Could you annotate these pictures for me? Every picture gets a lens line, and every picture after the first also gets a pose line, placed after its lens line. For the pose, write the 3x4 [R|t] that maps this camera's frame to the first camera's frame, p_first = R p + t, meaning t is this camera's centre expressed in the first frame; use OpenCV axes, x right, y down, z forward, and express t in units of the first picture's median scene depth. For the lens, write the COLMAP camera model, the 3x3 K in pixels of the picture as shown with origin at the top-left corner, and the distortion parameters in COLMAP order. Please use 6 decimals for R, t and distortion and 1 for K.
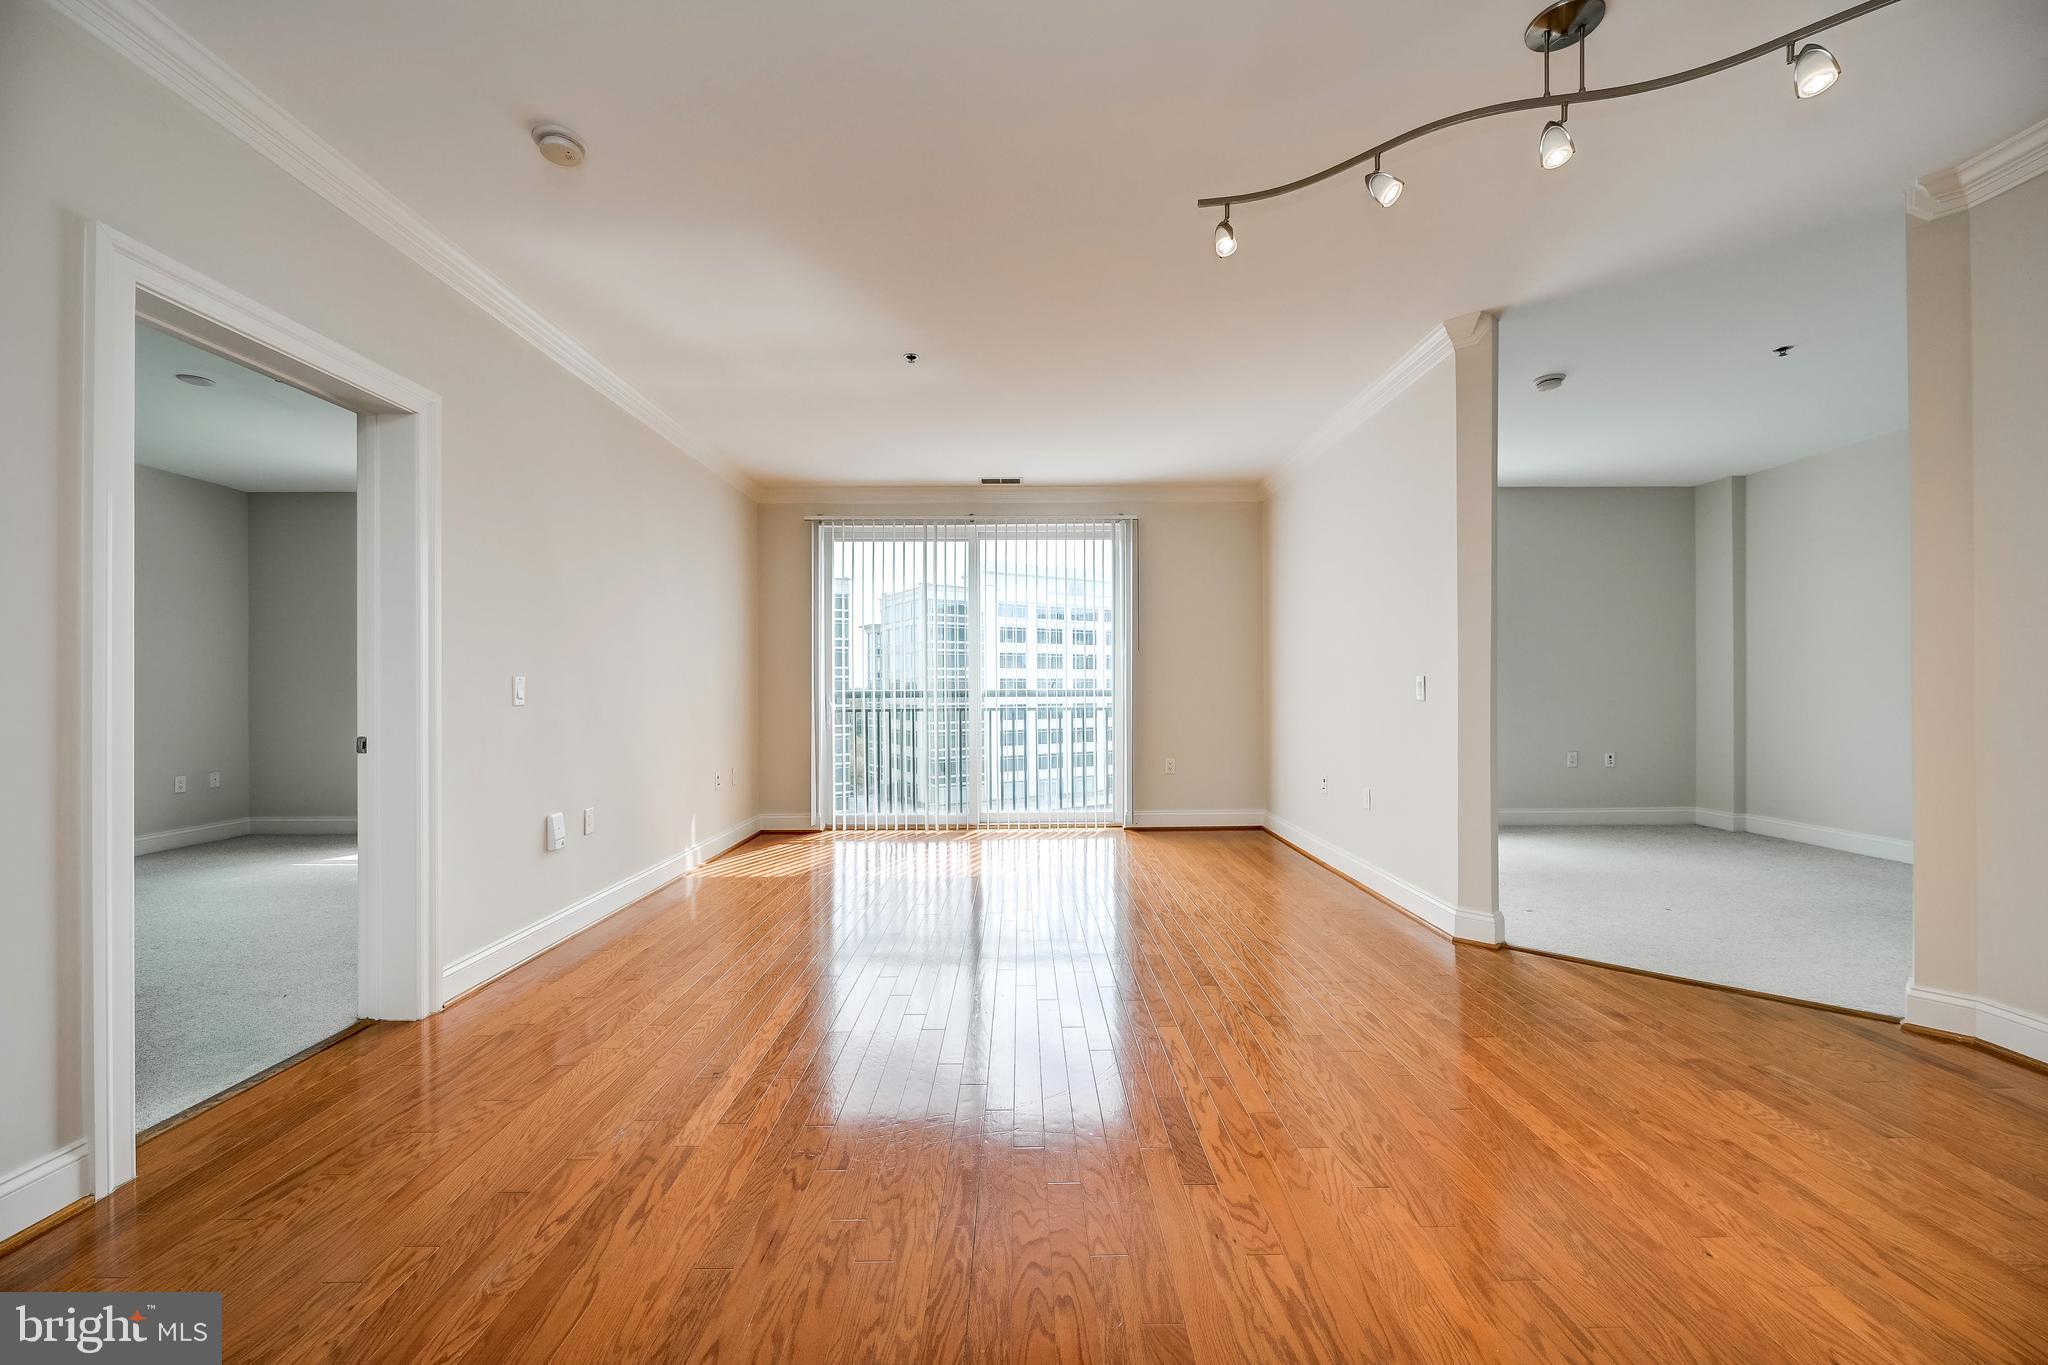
lens RADIAL K [[799.0, 0, 1026.7], [0, 799.0, 693.0], [0, 0, 1]] dist [-0.000948, -0.000174]
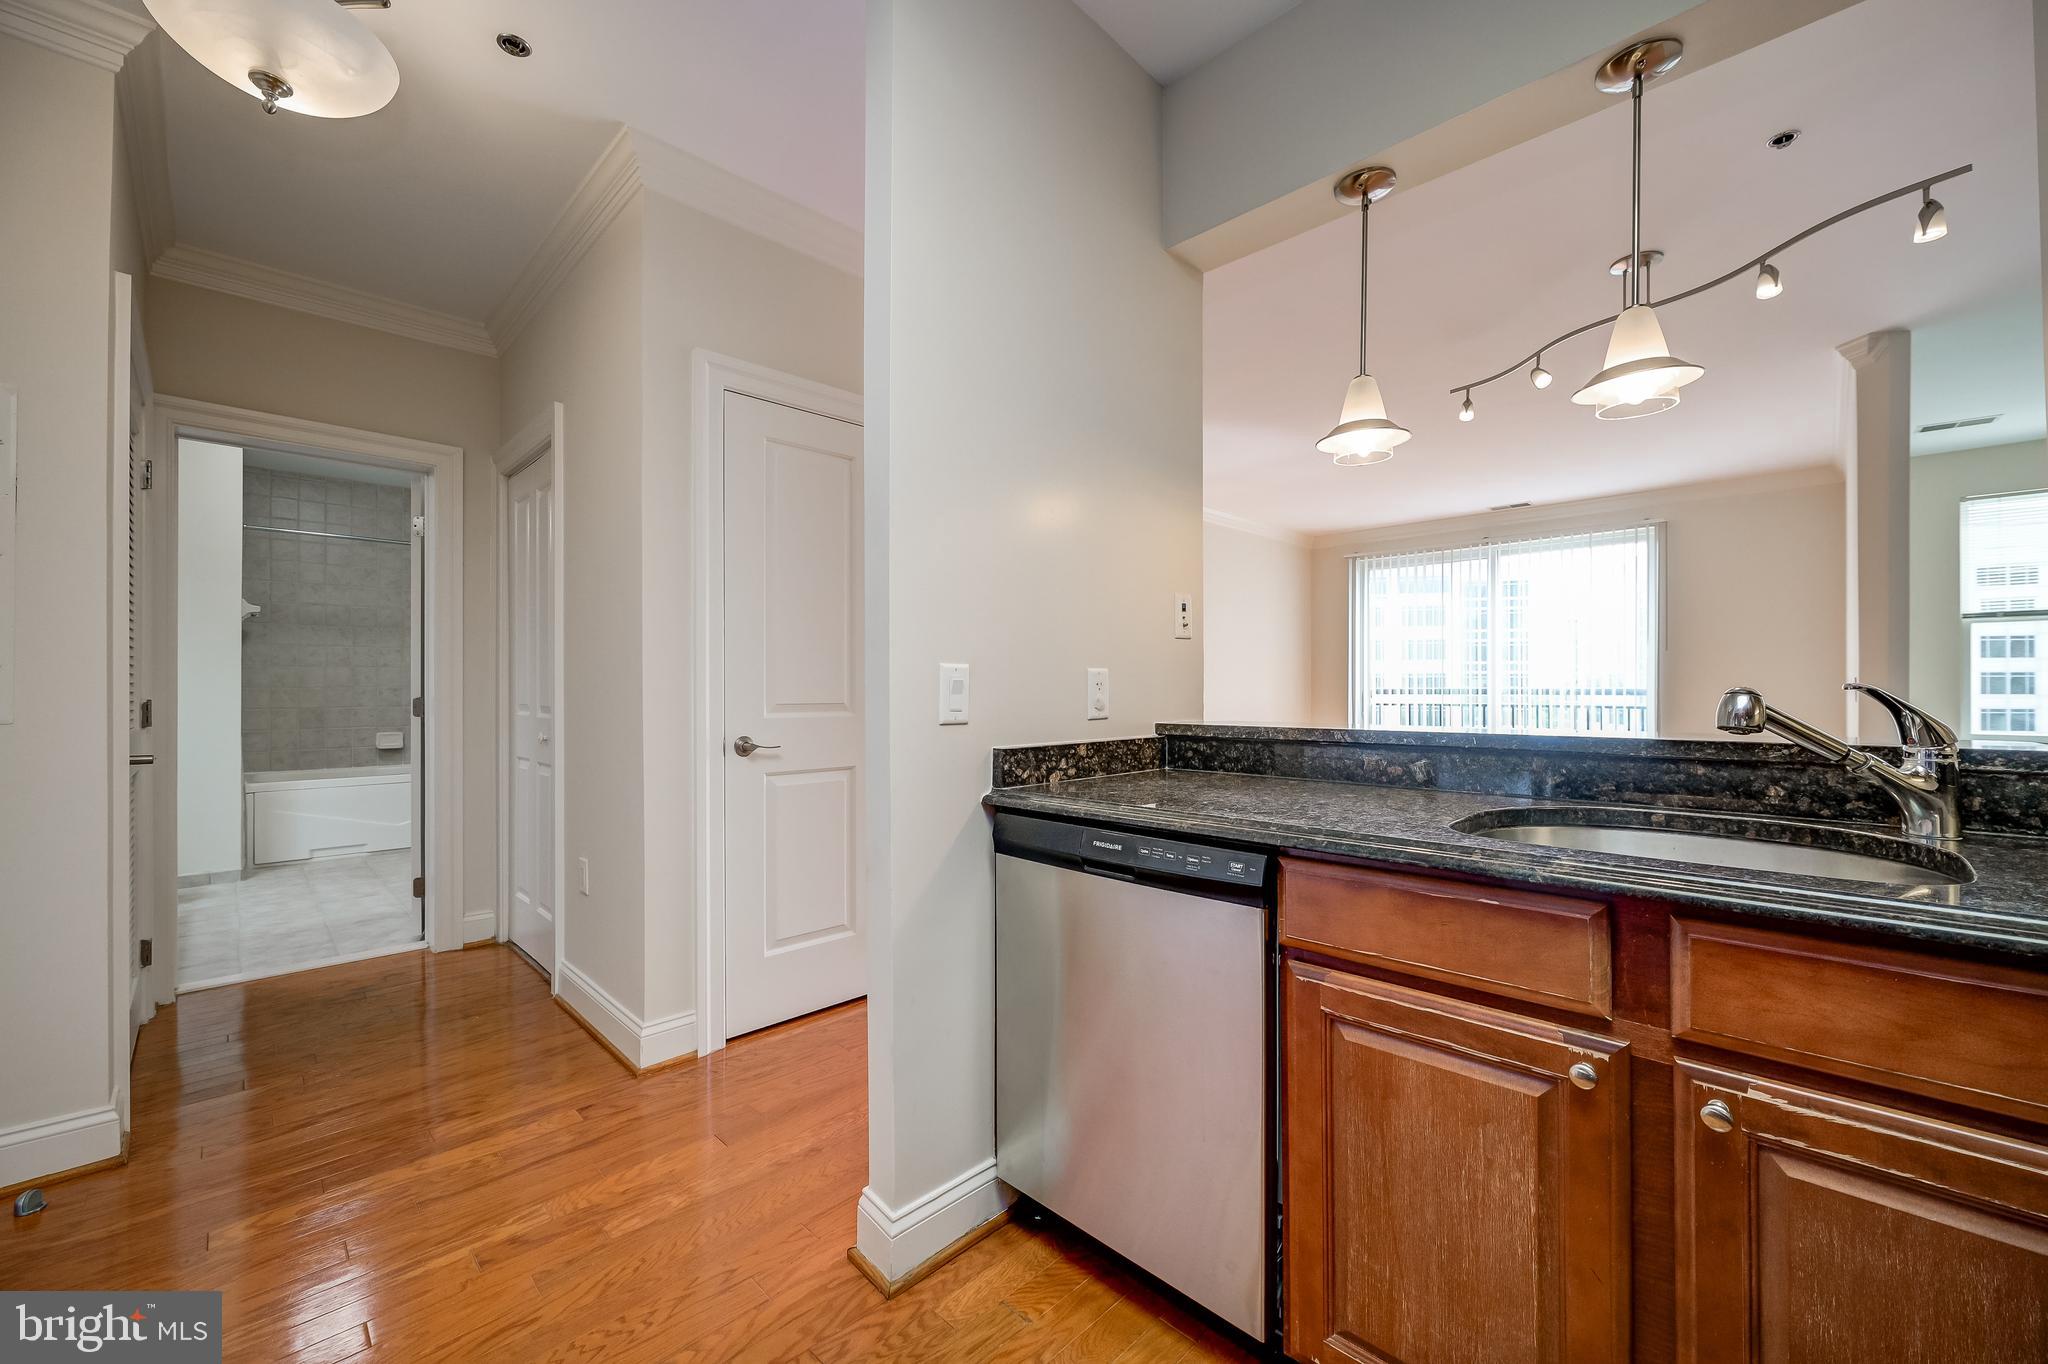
lens RADIAL K [[799.0, 0, 1026.7], [0, 799.0, 692.5], [0, 0, 1]] dist [-0.000948, -0.000174]
pose [[0.698516, 0.008344, -0.715546, 0.280203], [-0.004984, 0.999964, 0.006795, -0.002033], [0.715577, -0.001180, 0.698533, -0.271576]]
